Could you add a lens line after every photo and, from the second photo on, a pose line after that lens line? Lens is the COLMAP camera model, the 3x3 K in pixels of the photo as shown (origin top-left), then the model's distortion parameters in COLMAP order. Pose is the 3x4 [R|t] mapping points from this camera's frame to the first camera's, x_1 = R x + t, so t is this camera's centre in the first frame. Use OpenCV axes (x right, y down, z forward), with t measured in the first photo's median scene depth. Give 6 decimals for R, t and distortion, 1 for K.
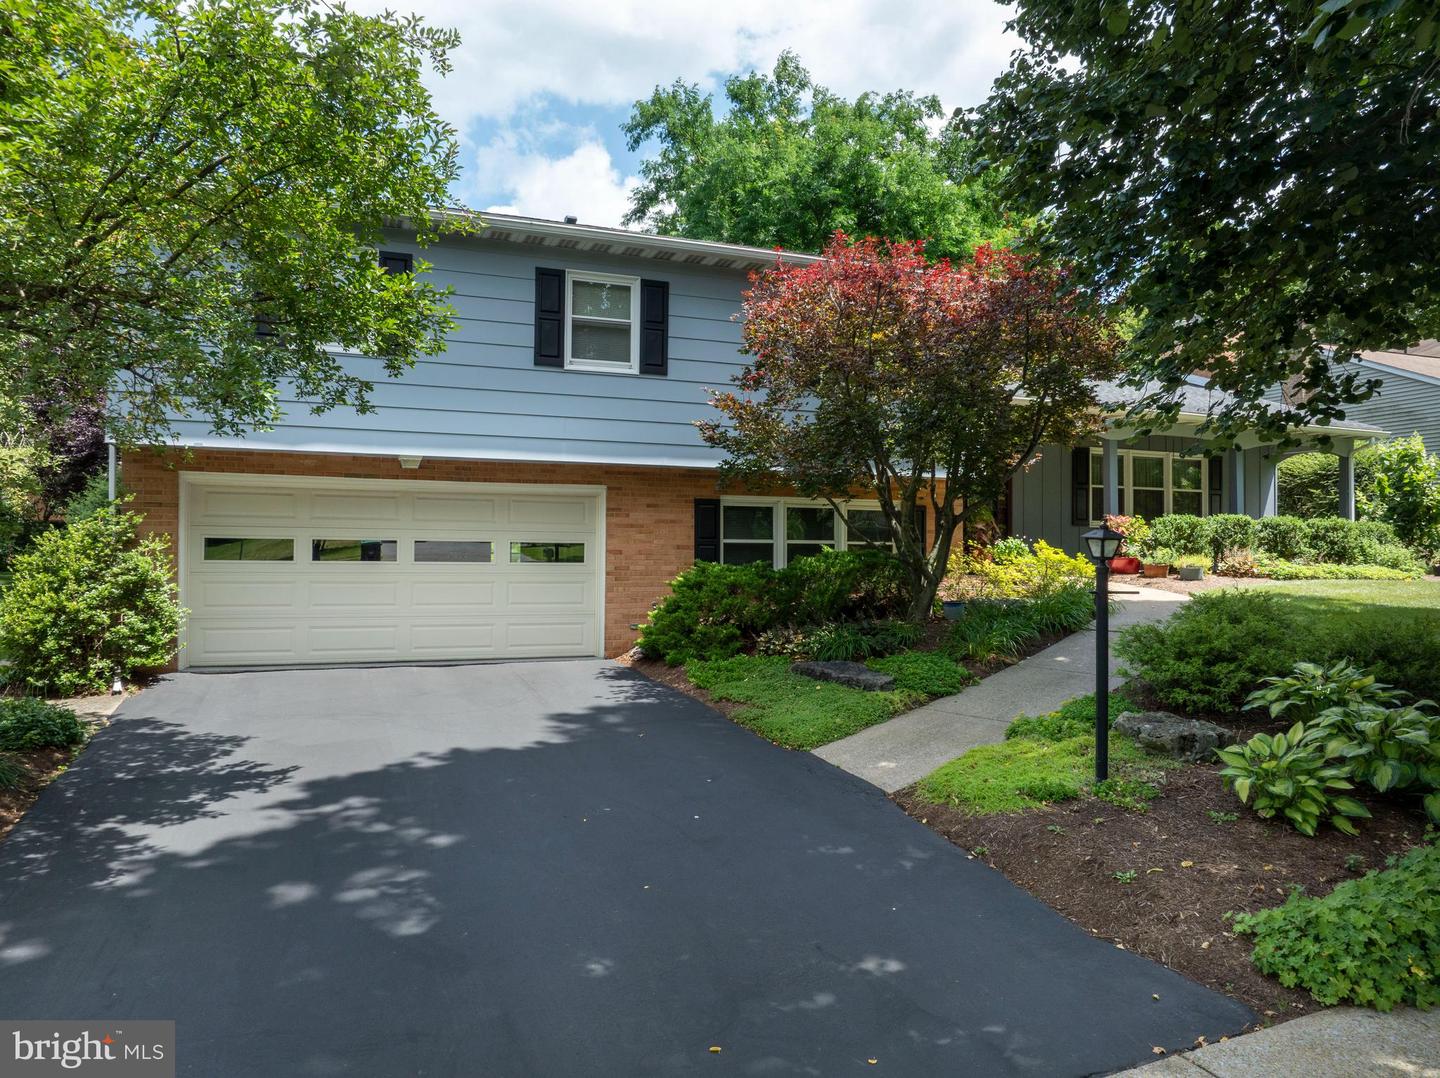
lens RADIAL K [[1025.9, 0, 720.0], [0, 1025.9, 539.0], [0, 0, 1]] dist [-0.052459, -0.000256]
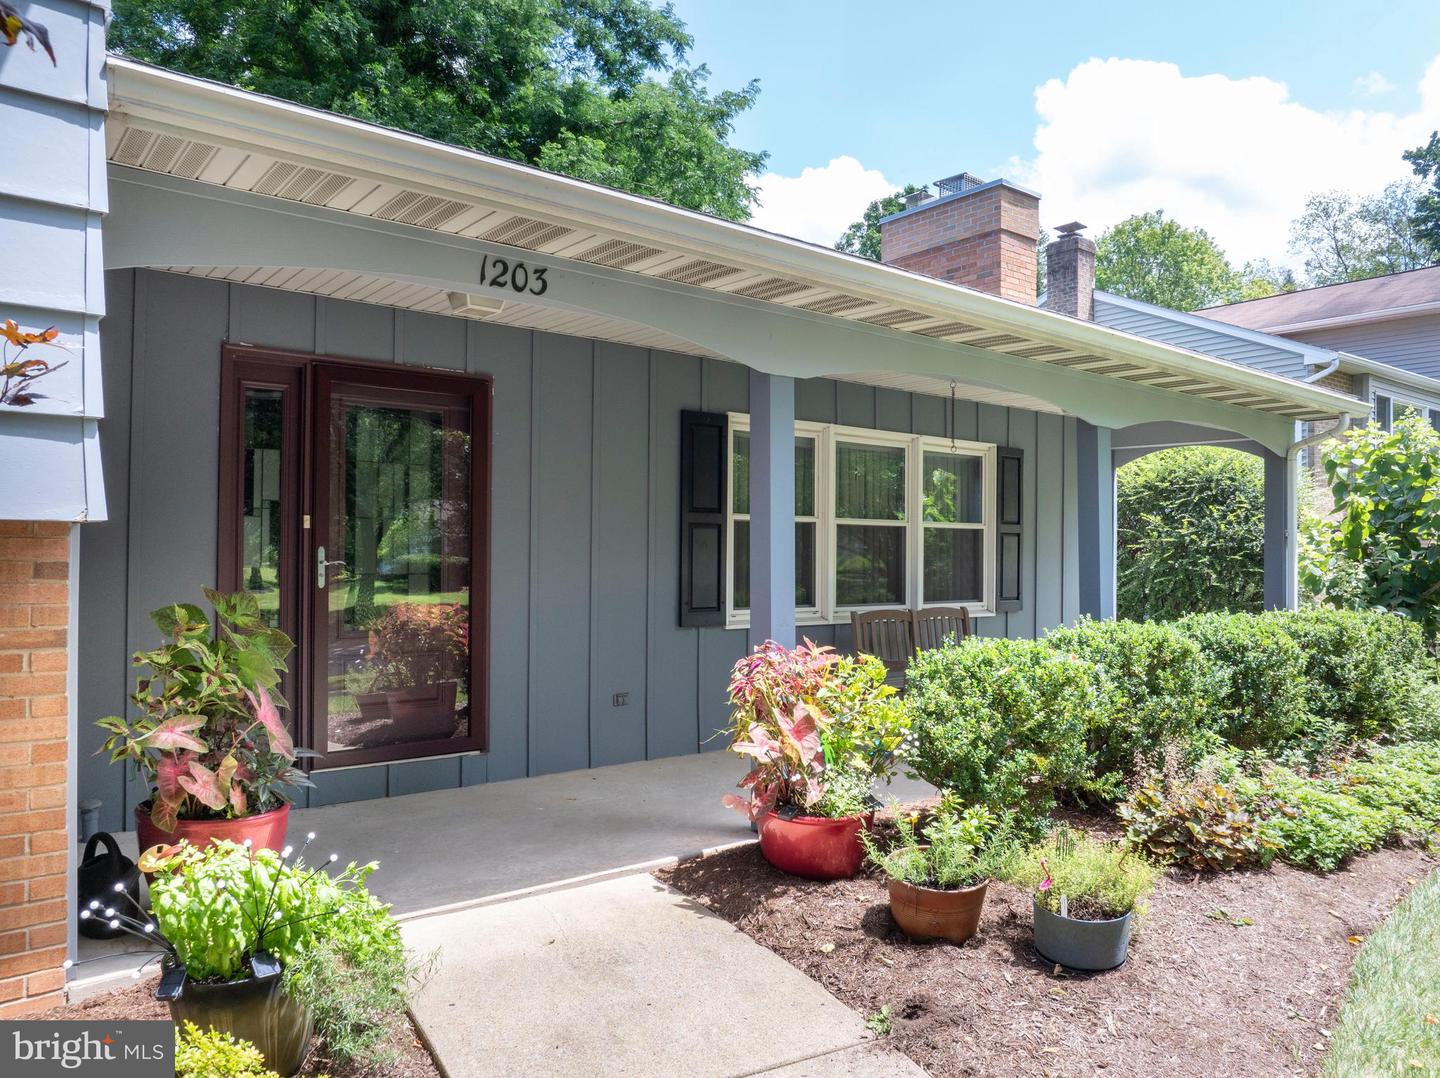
lens RADIAL K [[1025.9, 0, 720.0], [0, 1025.9, 539.0], [0, 0, 1]] dist [-0.052459, -0.000256]
pose [[0.958194, 0.002930, 0.286103, 0.252623], [-0.004556, 0.999977, 0.005017, -0.045995], [-0.286082, -0.006111, 0.958186, 0.638323]]
